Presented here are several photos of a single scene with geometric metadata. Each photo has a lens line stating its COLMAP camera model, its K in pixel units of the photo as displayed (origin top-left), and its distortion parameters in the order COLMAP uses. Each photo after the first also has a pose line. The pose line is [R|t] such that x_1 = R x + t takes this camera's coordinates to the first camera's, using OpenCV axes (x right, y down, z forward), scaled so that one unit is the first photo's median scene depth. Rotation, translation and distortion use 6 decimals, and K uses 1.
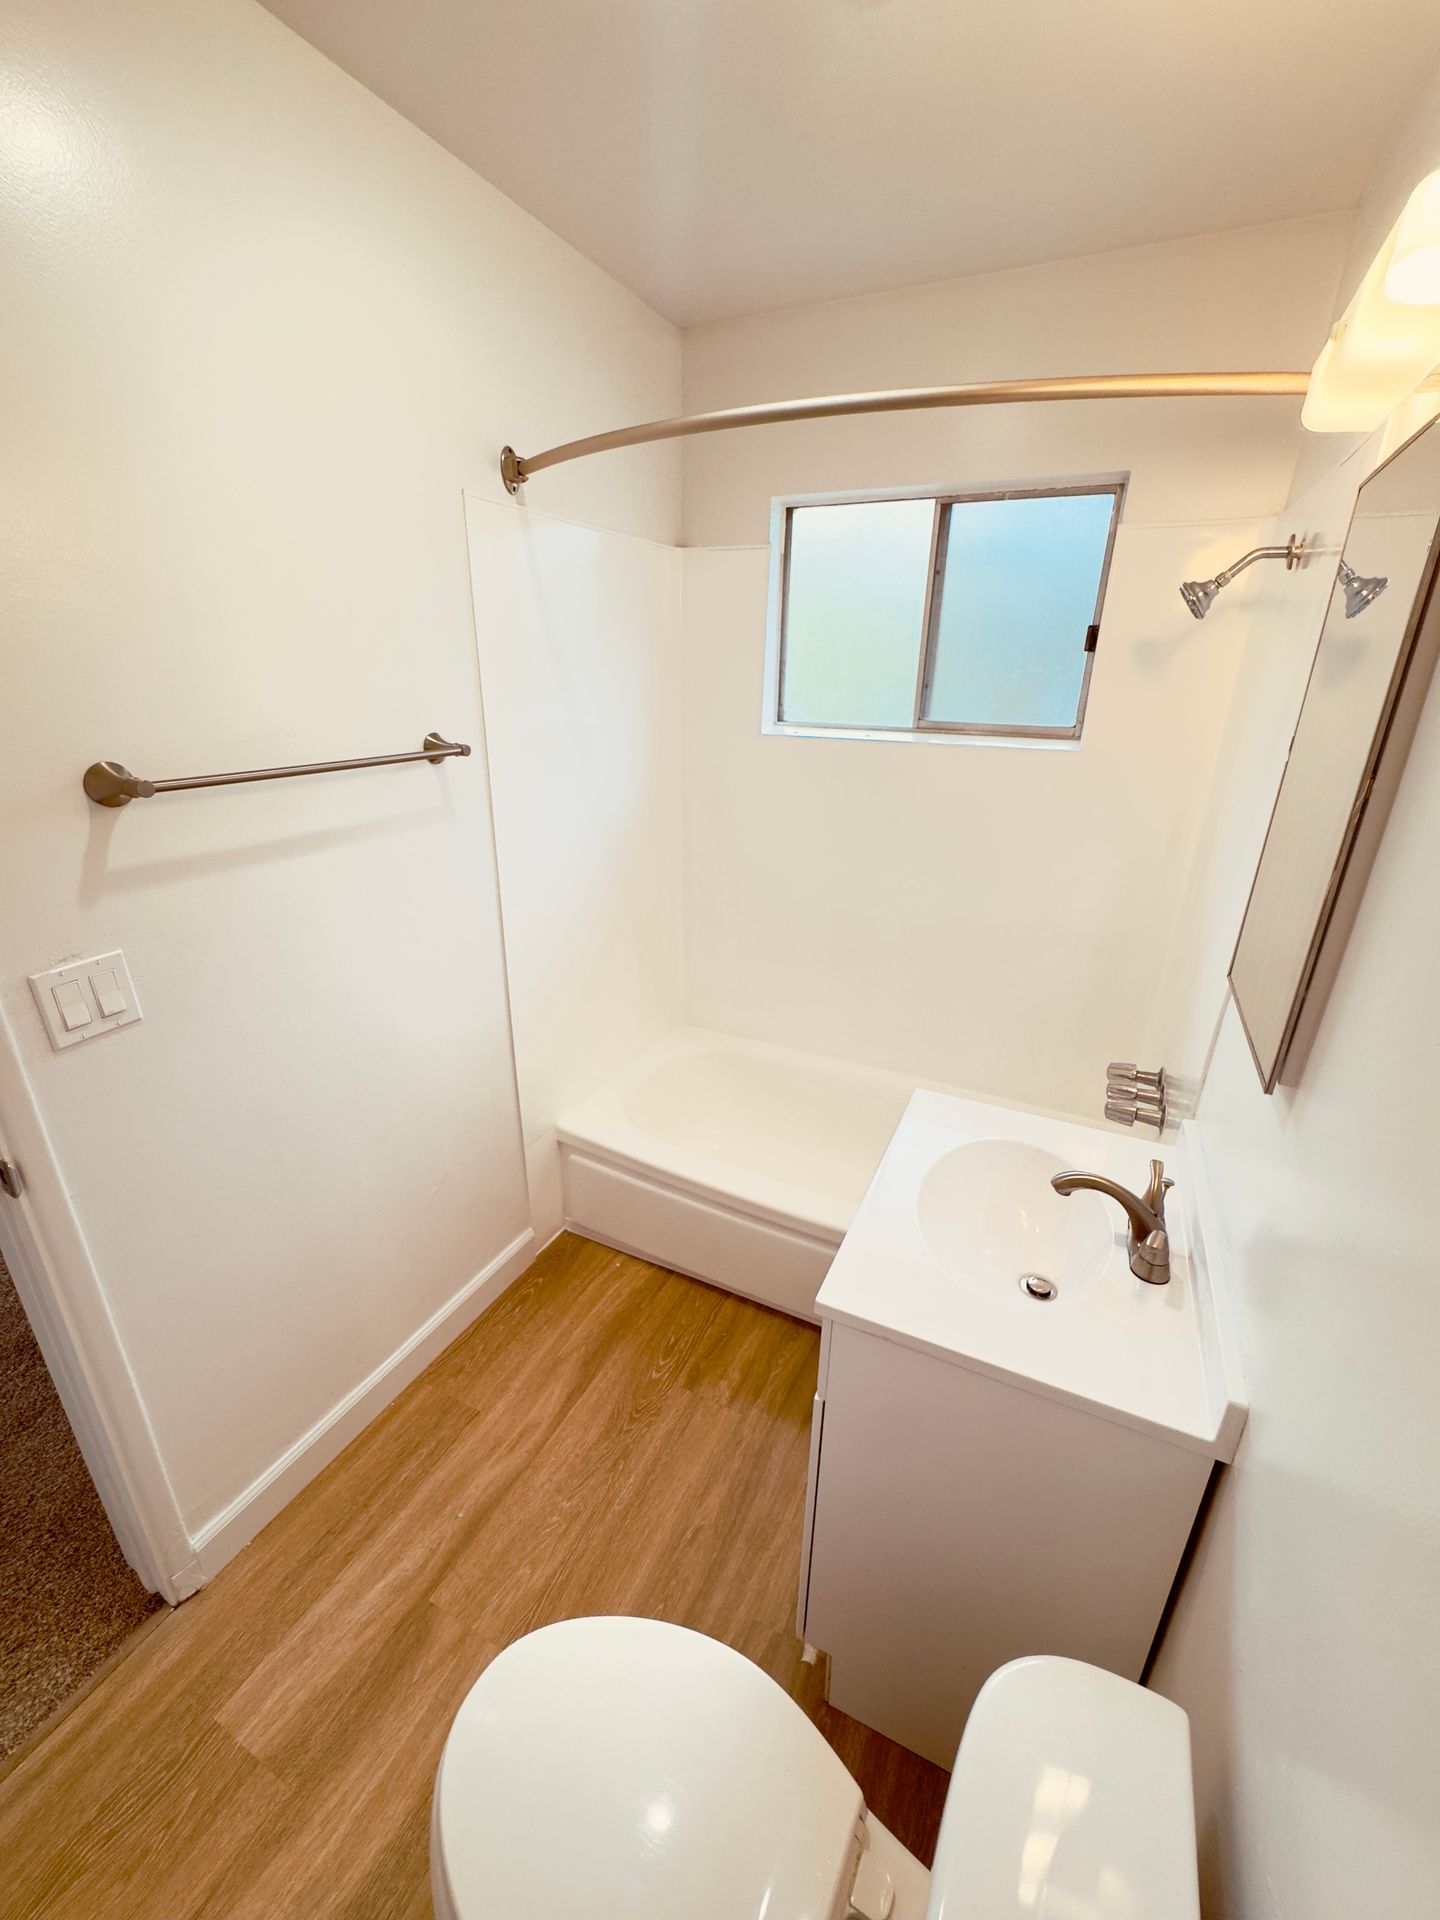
lens RADIAL K [[769.3, 0, 727.1], [0, 769.3, 962.5], [0, 0, 1]] dist [-0.006484, 0.000638]
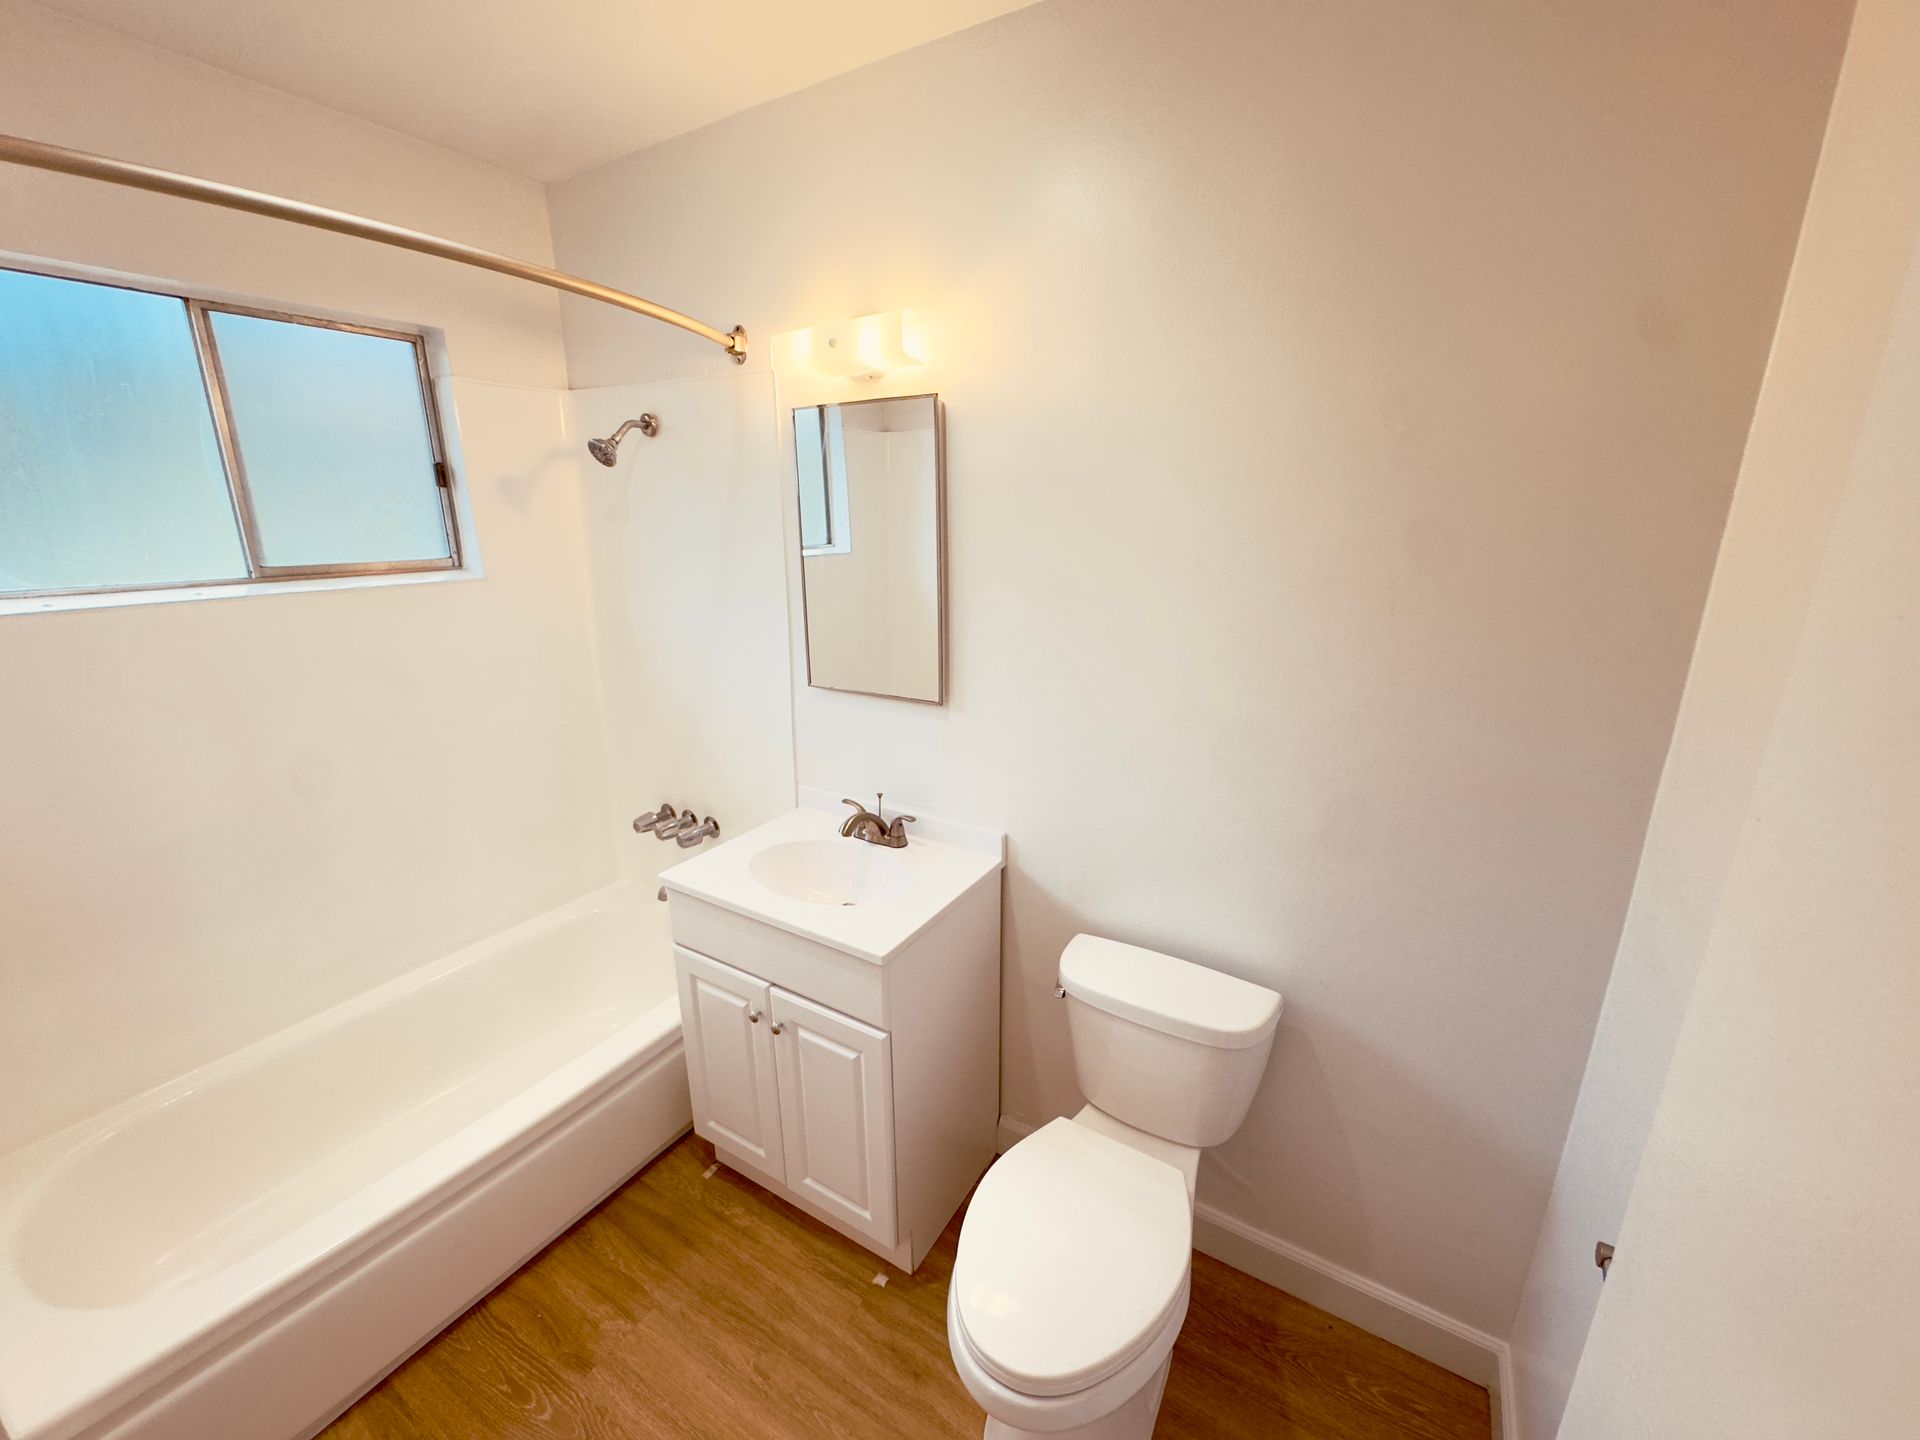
lens RADIAL K [[769.3, 0, 967.4], [0, 769.3, 717.4], [0, 0, 1]] dist [-0.006484, 0.000638]
pose [[0.090015, -0.279500, 0.955917, -0.607188], [0.354640, 0.905896, 0.231479, -0.118224], [-0.930660, 0.318170, 0.180666, 0.267305]]
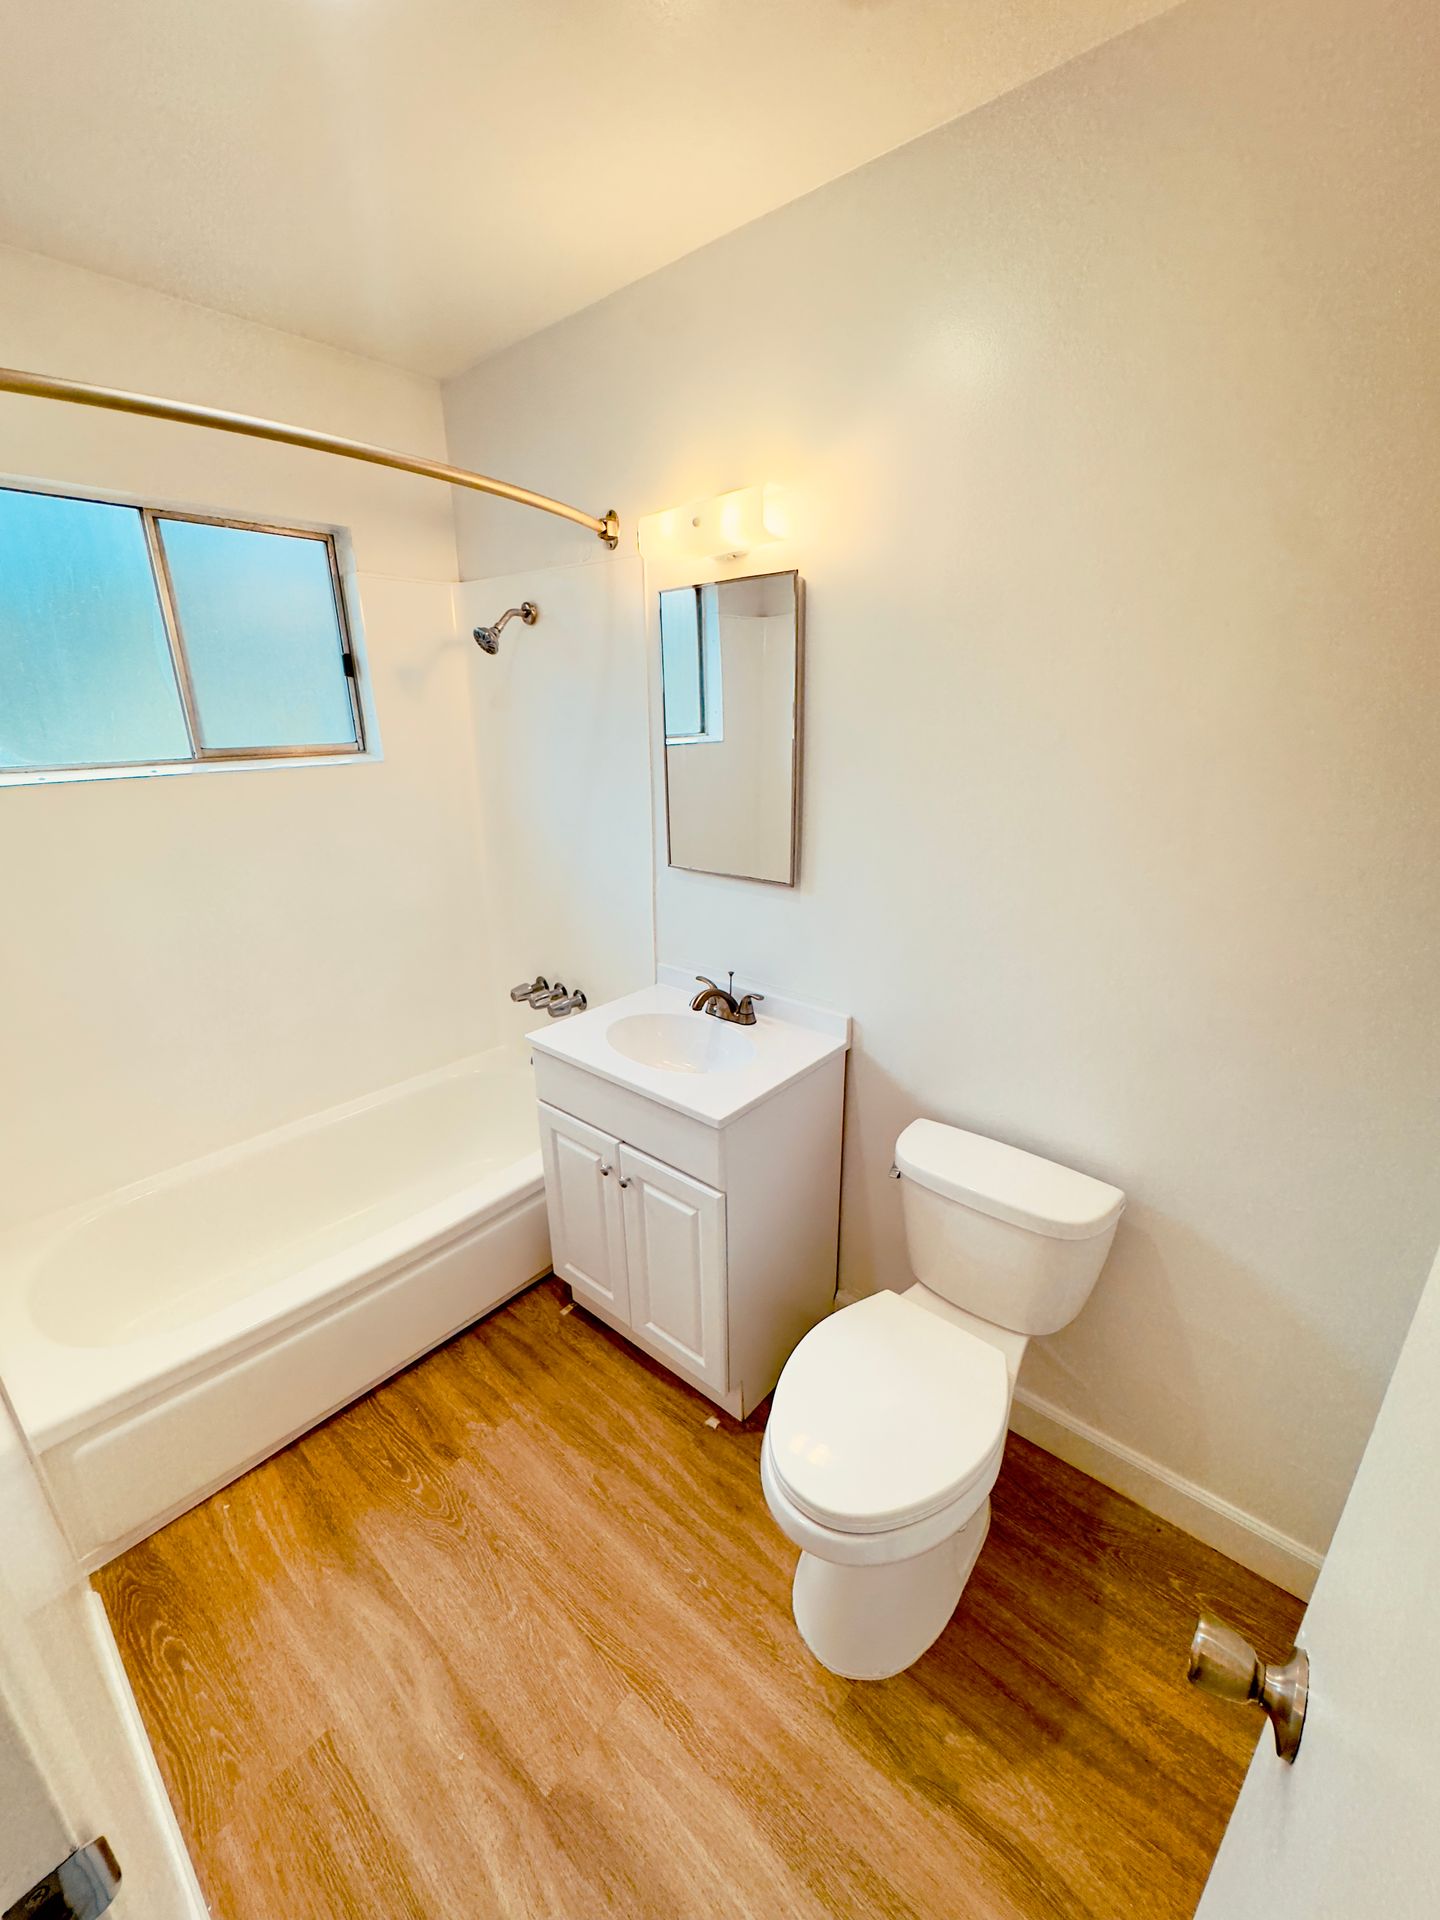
lens RADIAL K [[769.3, 0, 725.0], [0, 769.3, 960.6], [0, 0, 1]] dist [-0.006484, 0.000638]
pose [[0.253155, -0.326635, 0.910616, -0.627091], [0.355750, 0.906757, 0.226351, -0.086478], [-0.899641, 0.266650, 0.345751, 0.231002]]
